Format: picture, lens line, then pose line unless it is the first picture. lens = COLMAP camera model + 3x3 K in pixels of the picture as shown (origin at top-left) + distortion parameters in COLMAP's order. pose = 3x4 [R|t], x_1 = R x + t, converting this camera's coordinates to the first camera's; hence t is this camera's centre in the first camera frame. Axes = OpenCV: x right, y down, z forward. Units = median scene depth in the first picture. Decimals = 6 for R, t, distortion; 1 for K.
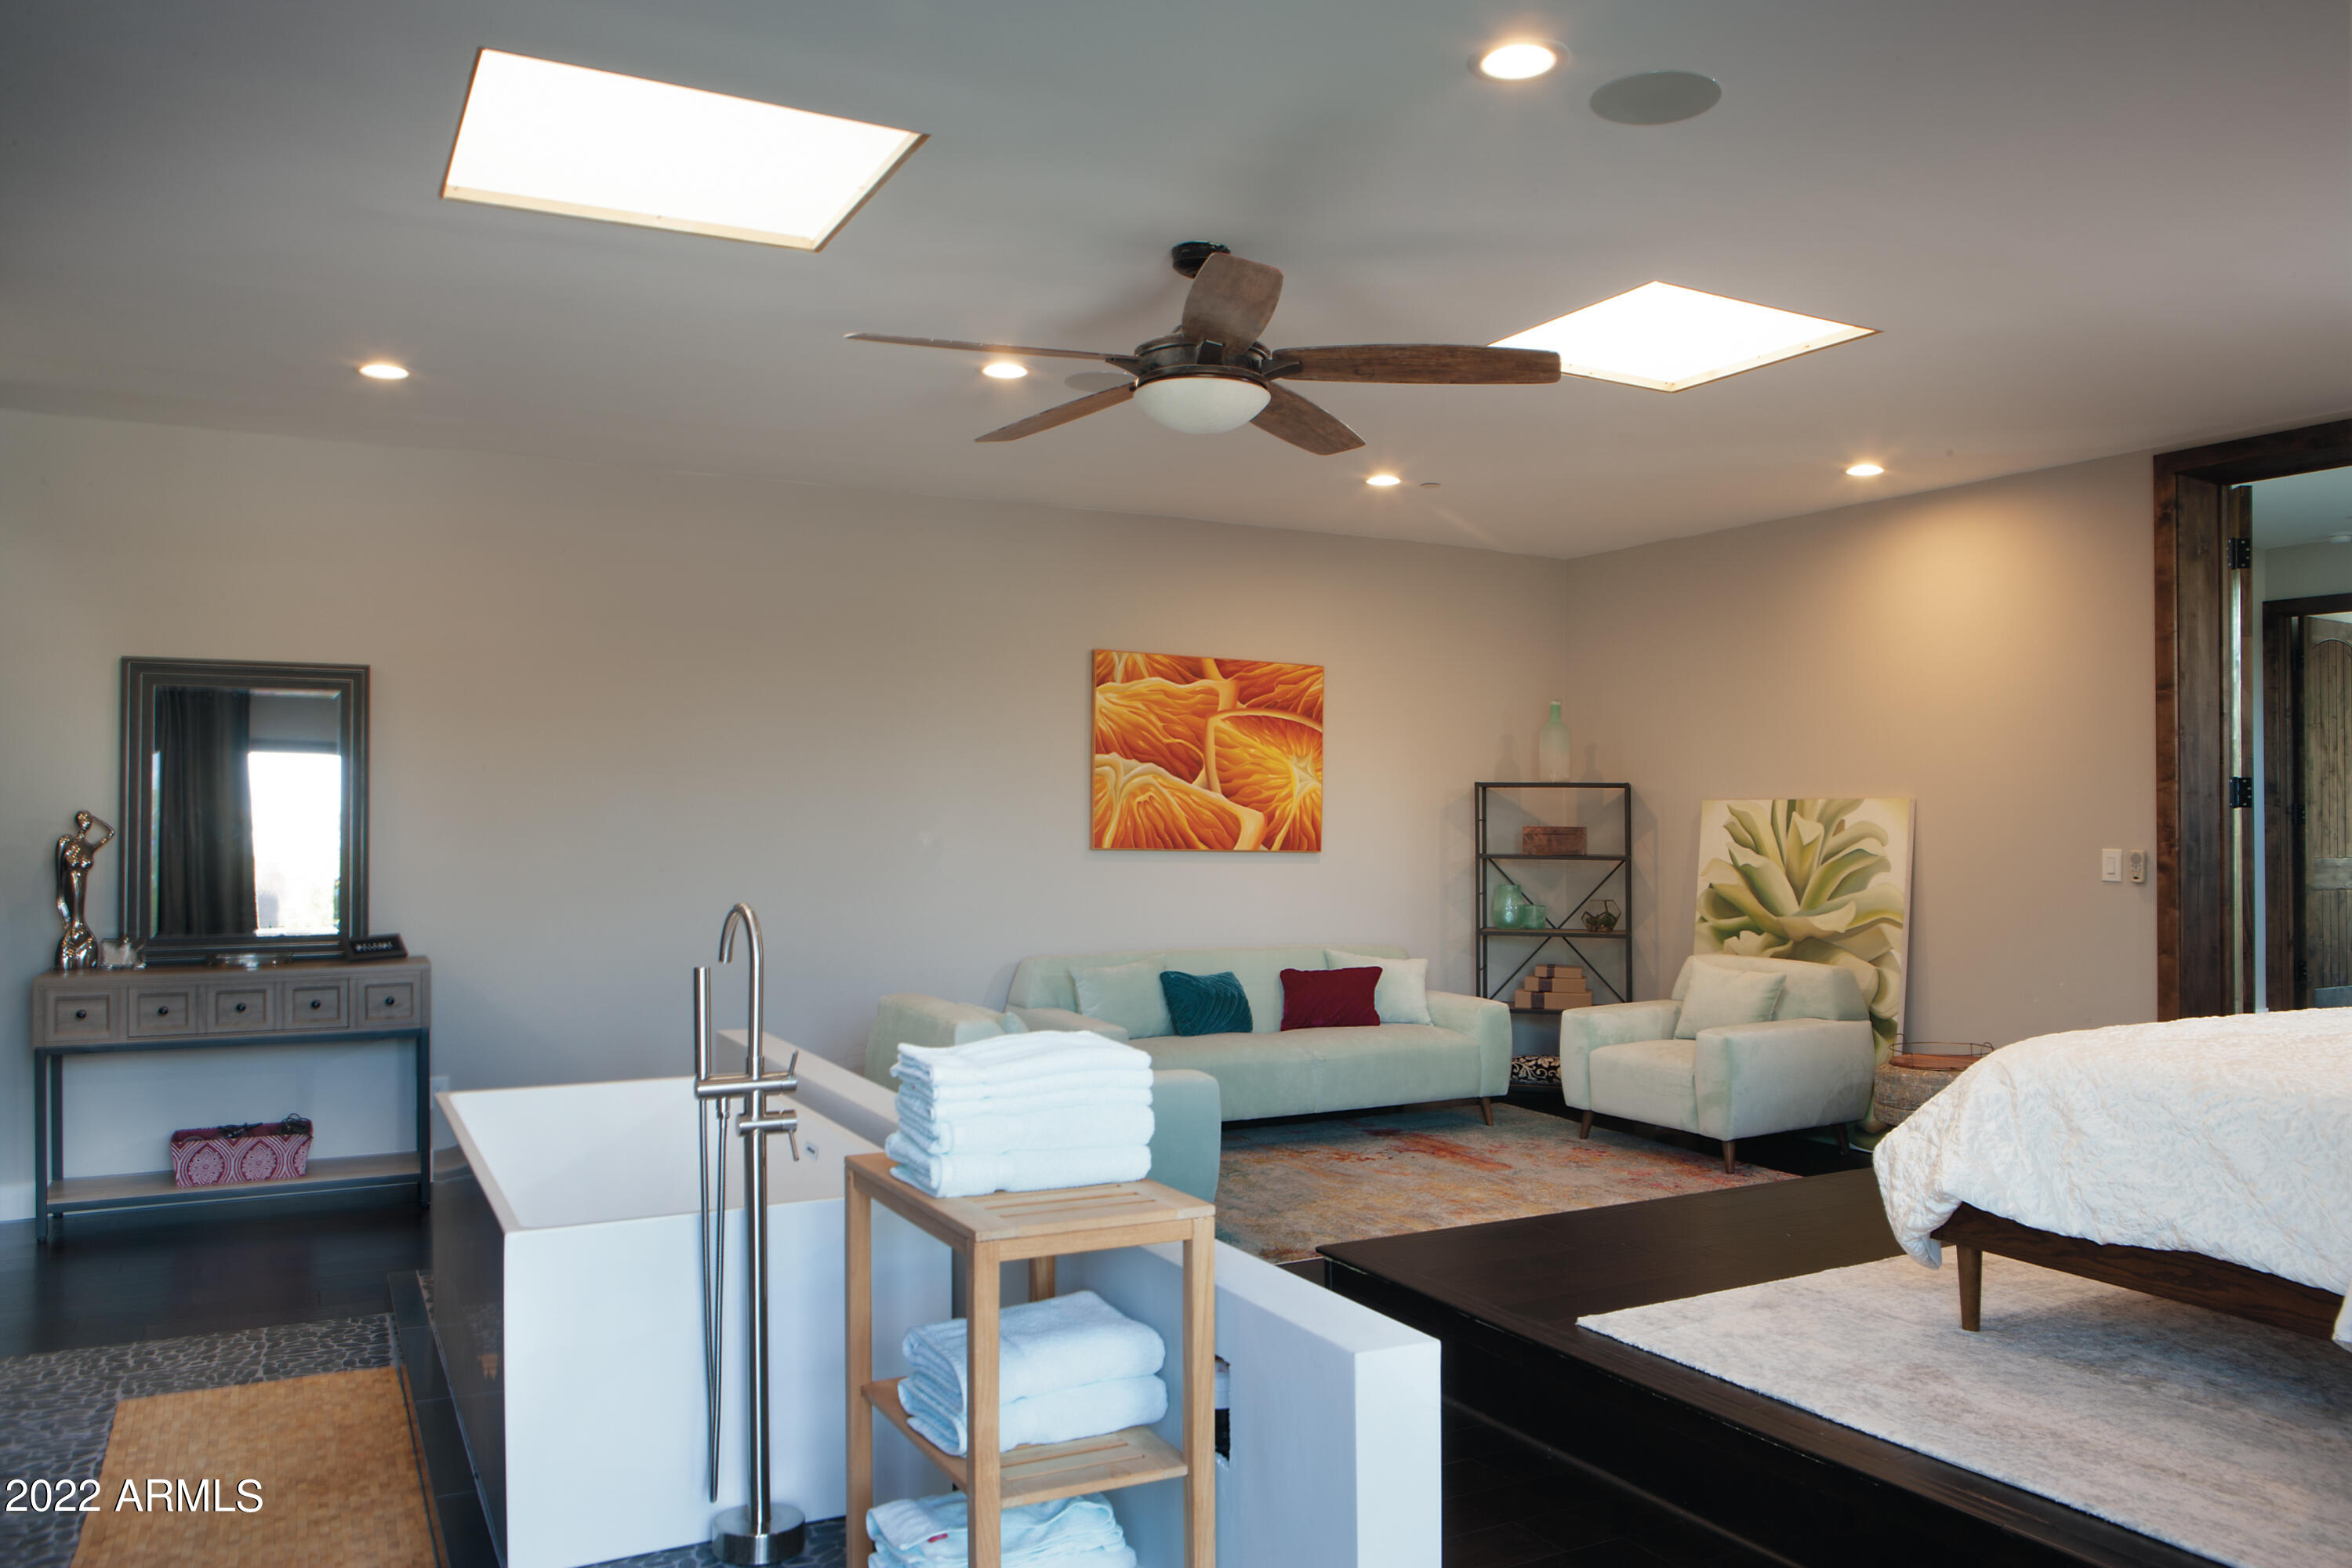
lens RADIAL K [[1727.3, 0, 1201.7], [0, 1727.3, 763.5], [0, 0, 1]] dist [-0.026965, 0.015531]
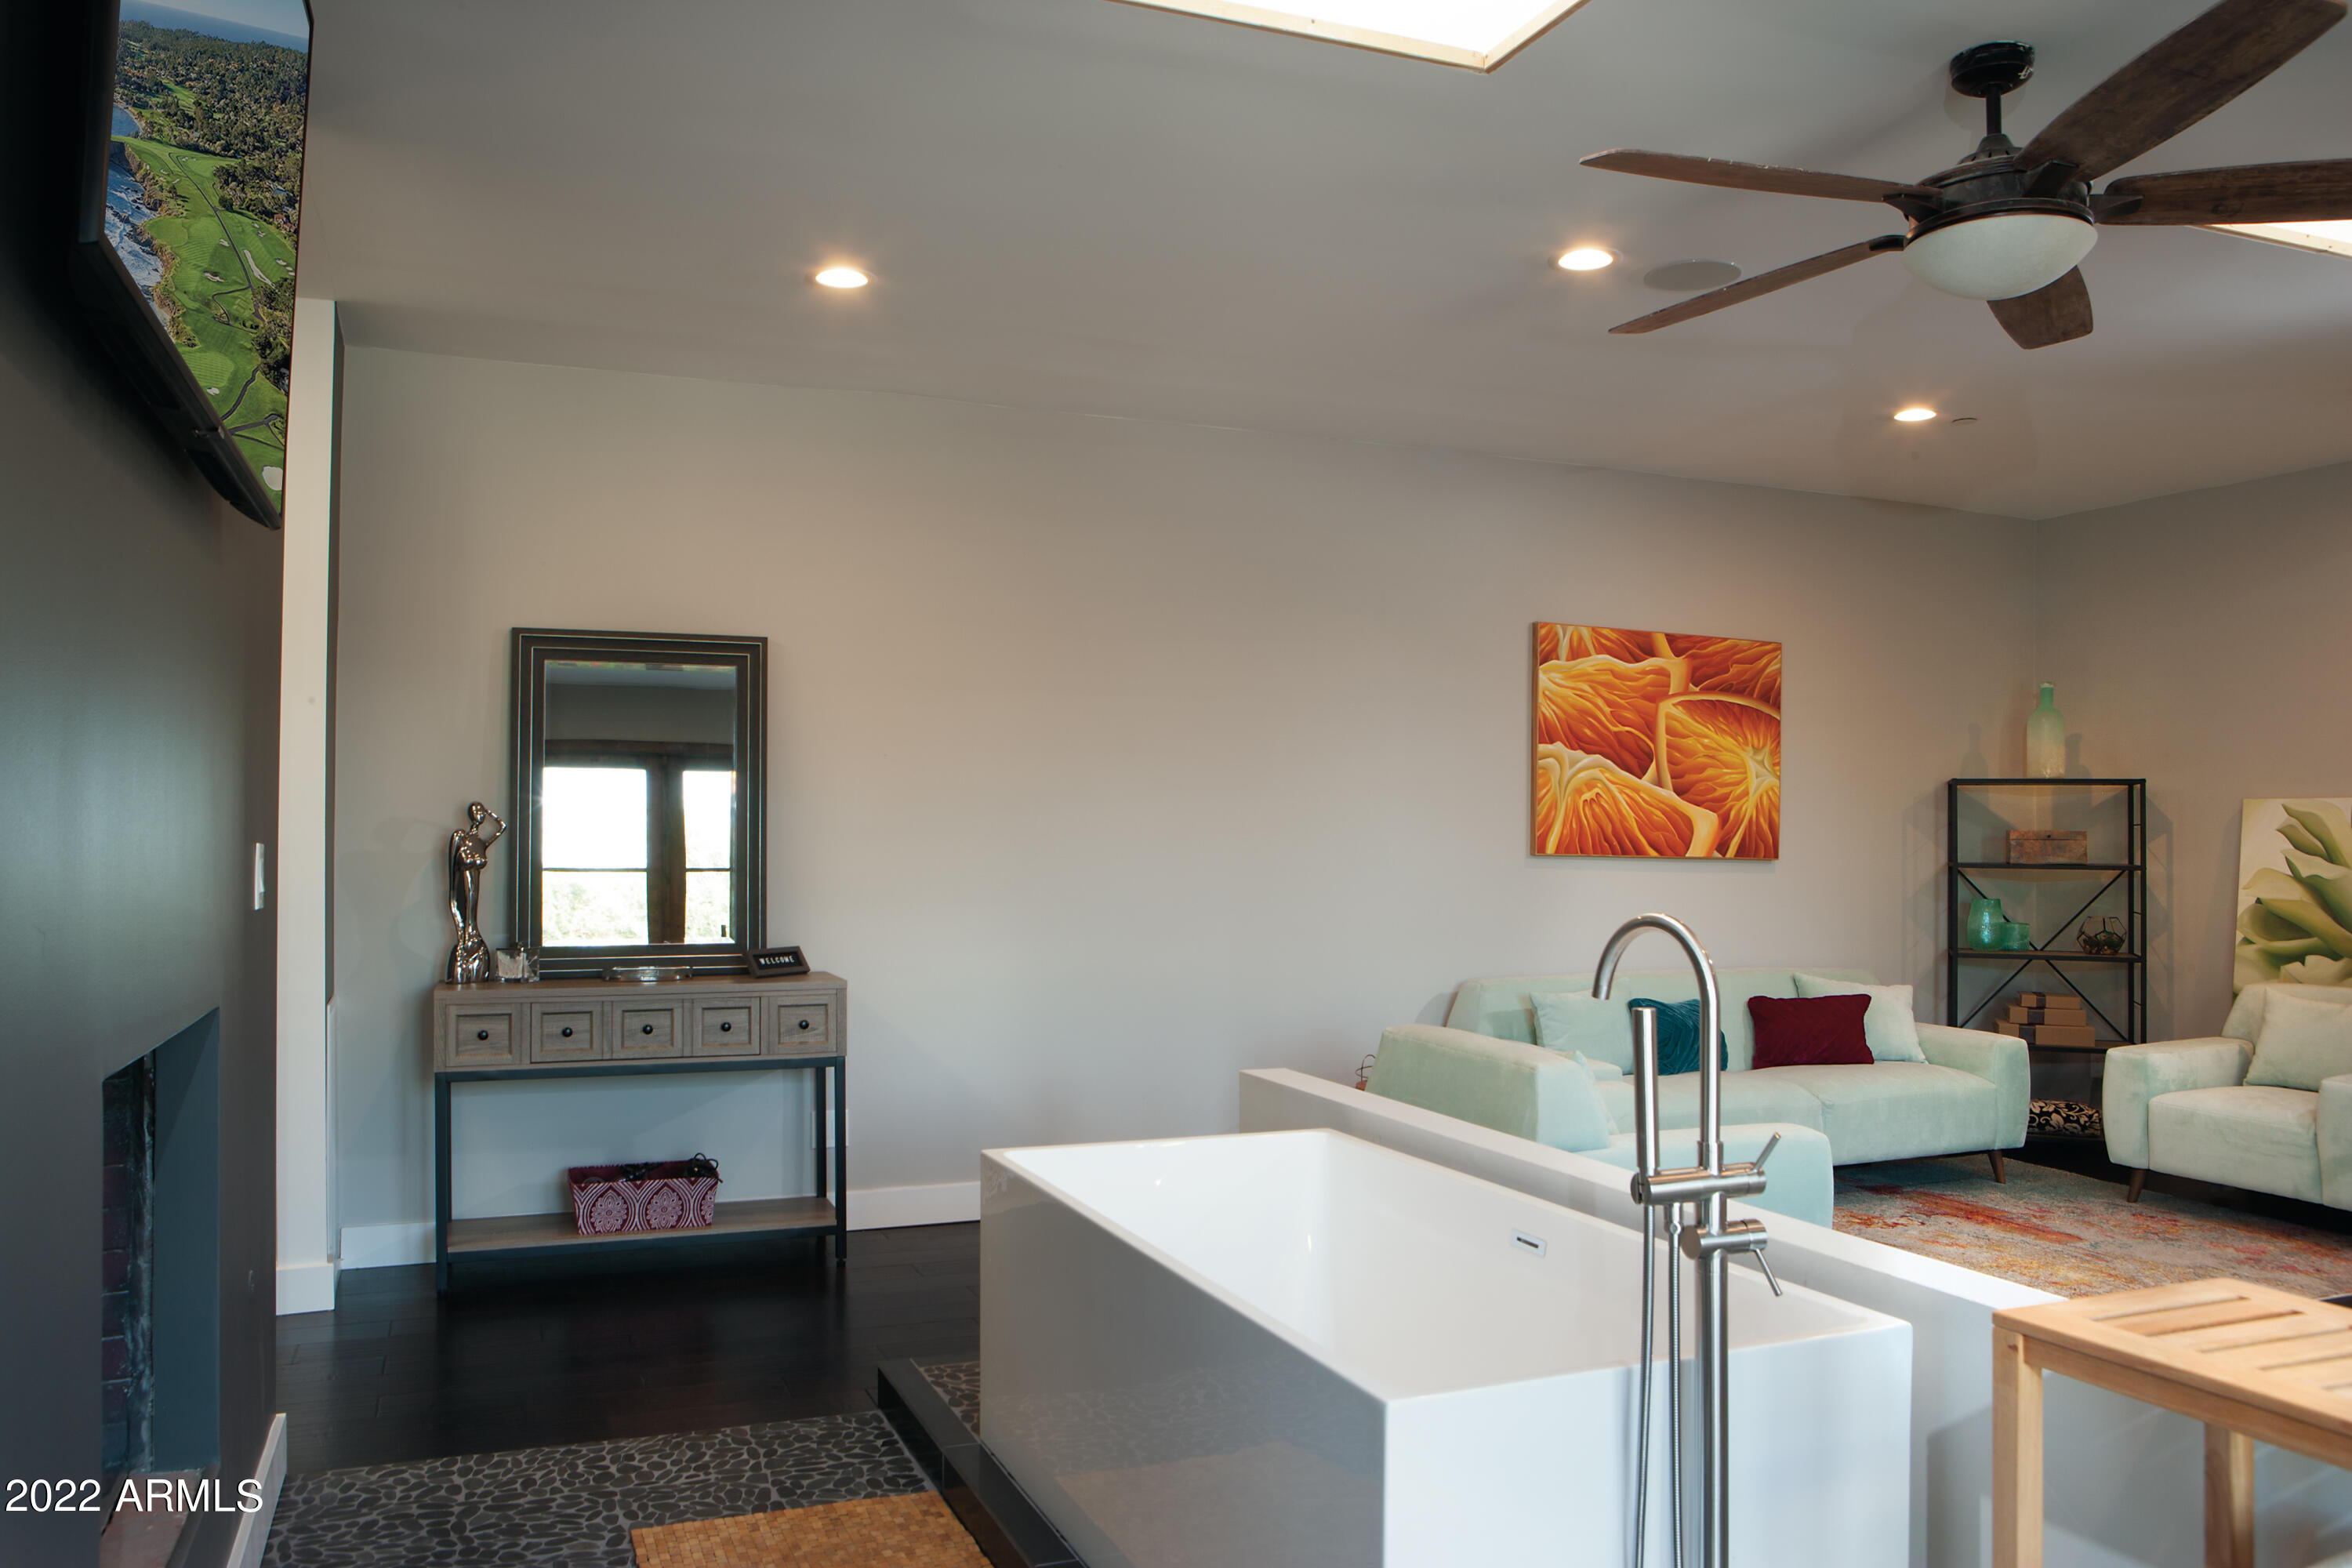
lens RADIAL K [[1764.9, 0, 1171.8], [0, 1764.9, 752.1], [0, 0, 1]] dist [-0.067150, 0.043675]
pose [[0.993881, -0.000652, -0.110457, -0.190711], [-0.000747, 0.999920, -0.012629, 0.012894], [0.110456, 0.012634, 0.993801, 0.142541]]
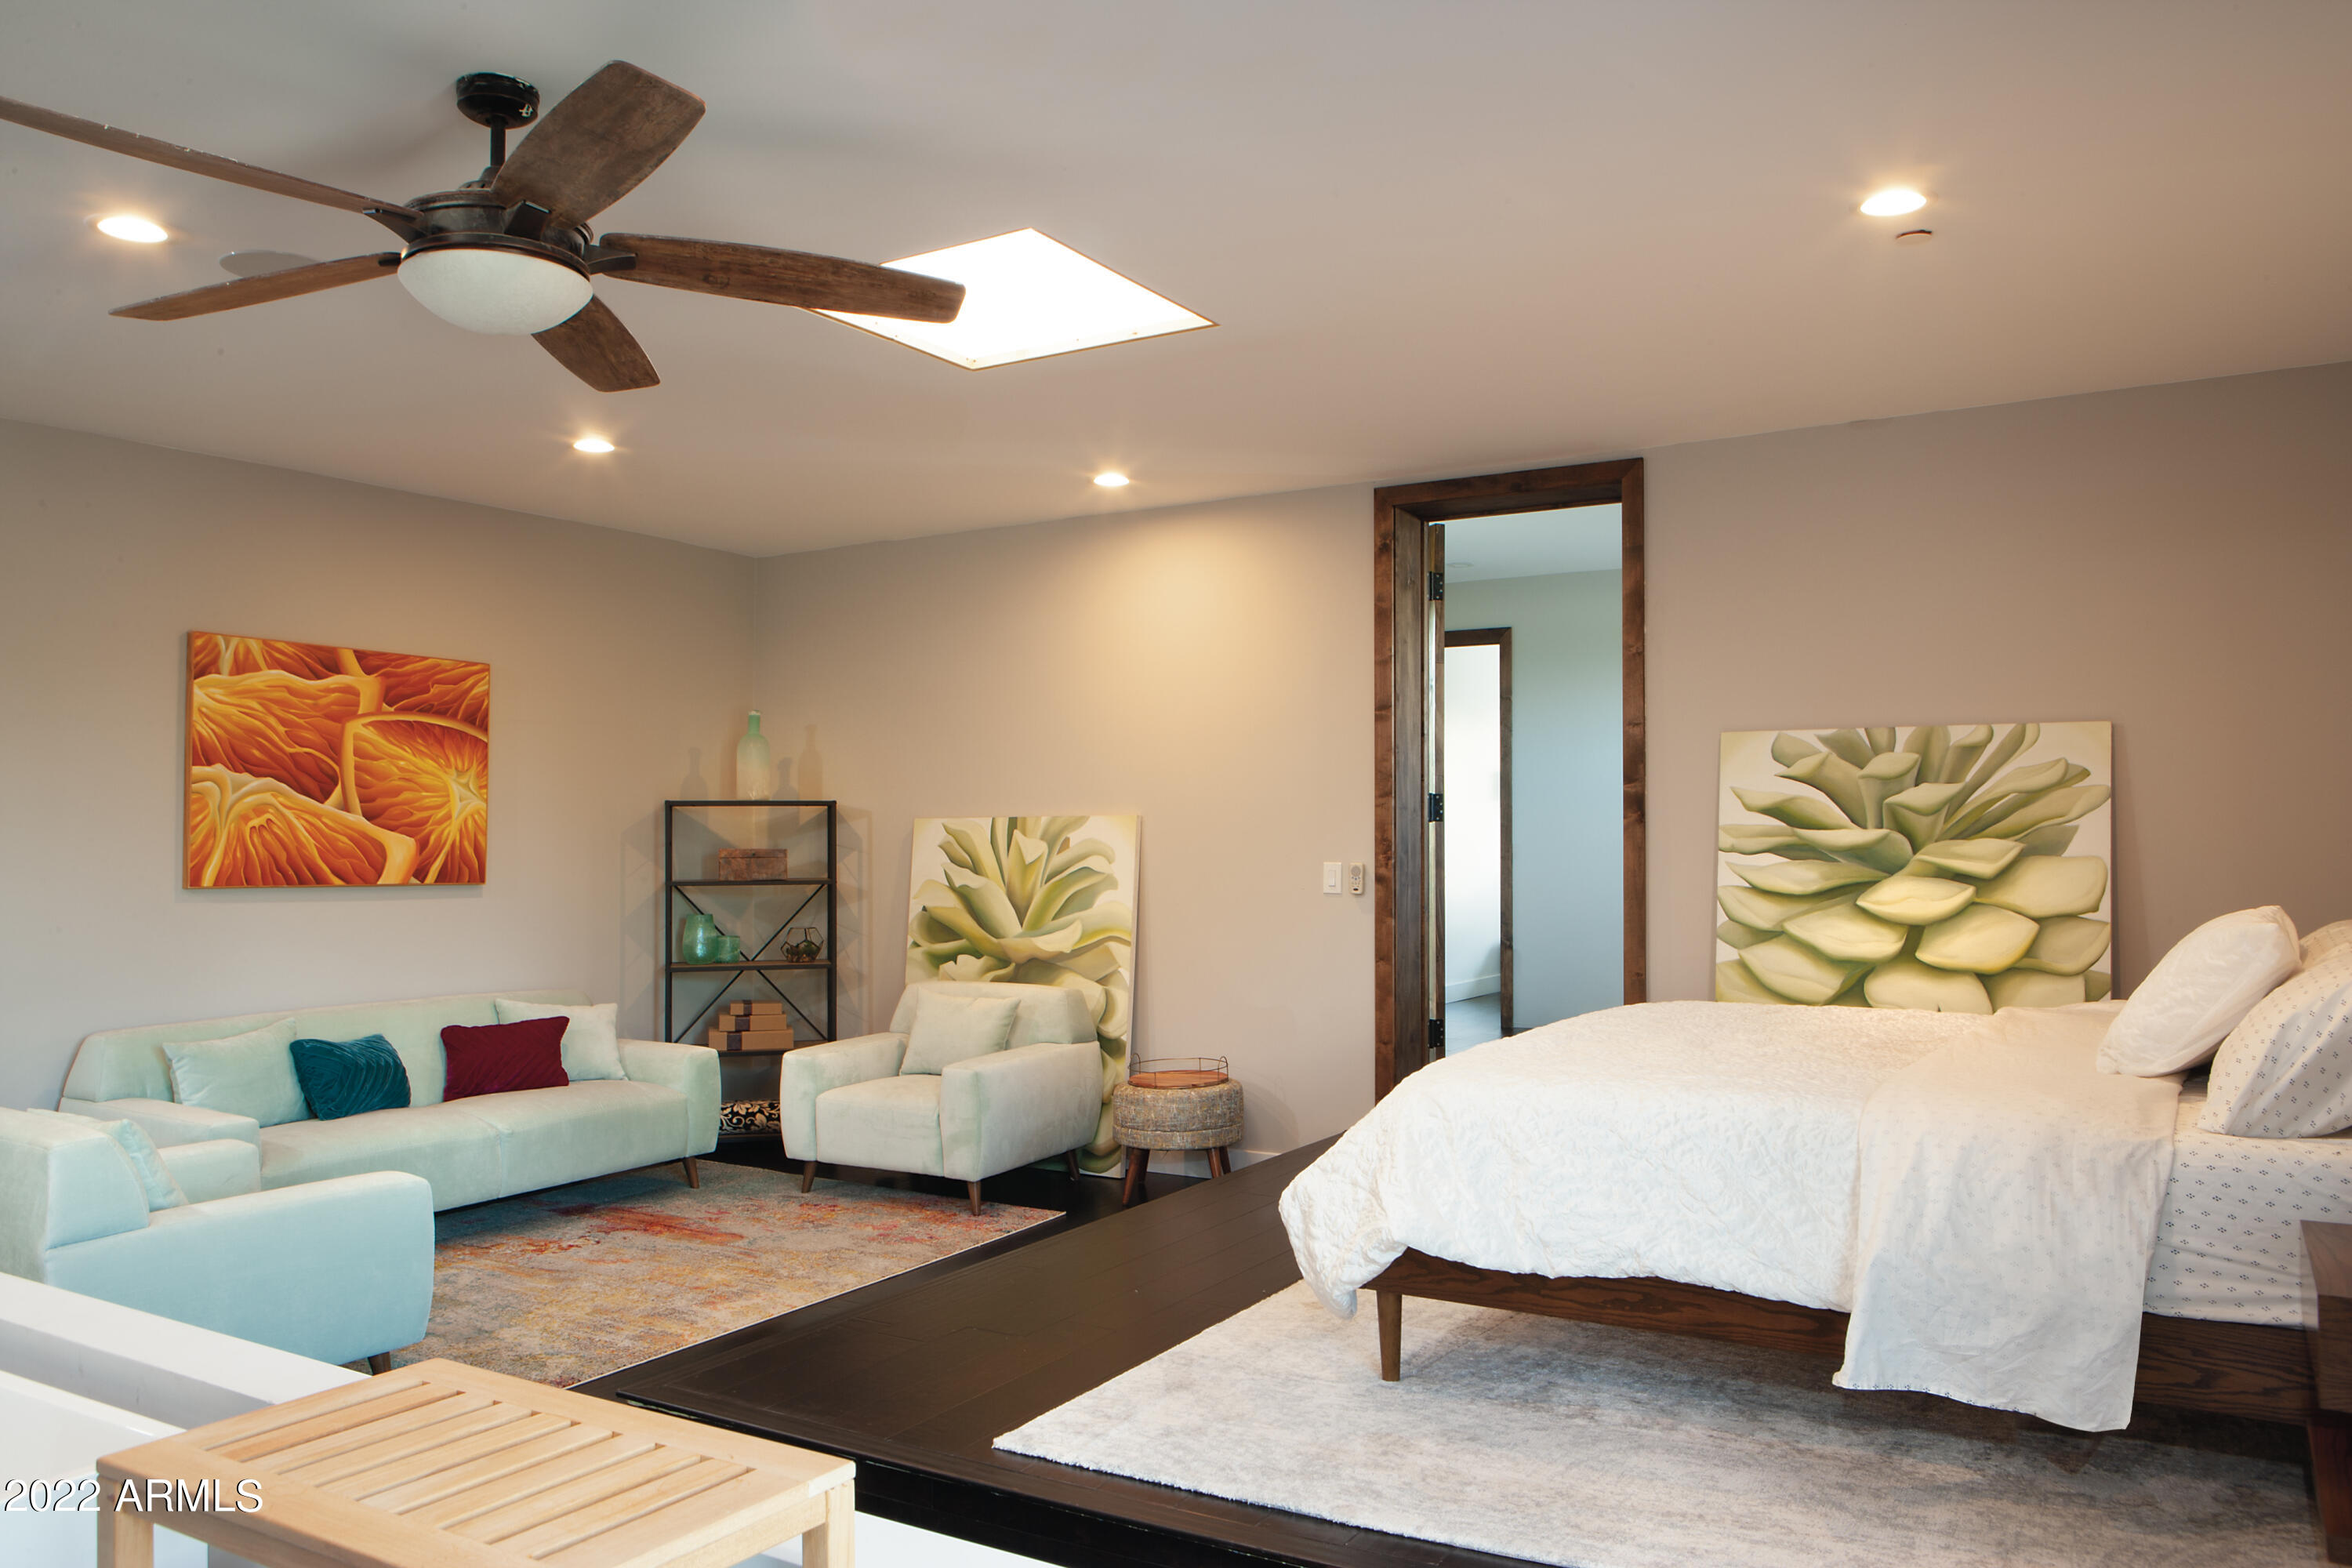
lens RADIAL K [[1727.3, 0, 1169.5], [0, 1727.3, 778.4], [0, 0, 1]] dist [-0.026965, 0.015531]
pose [[0.870220, 0.003429, 0.492651, -0.077063], [-0.002387, 0.999993, -0.002745, 0.001747], [-0.492657, 0.001213, 0.870223, 0.146215]]
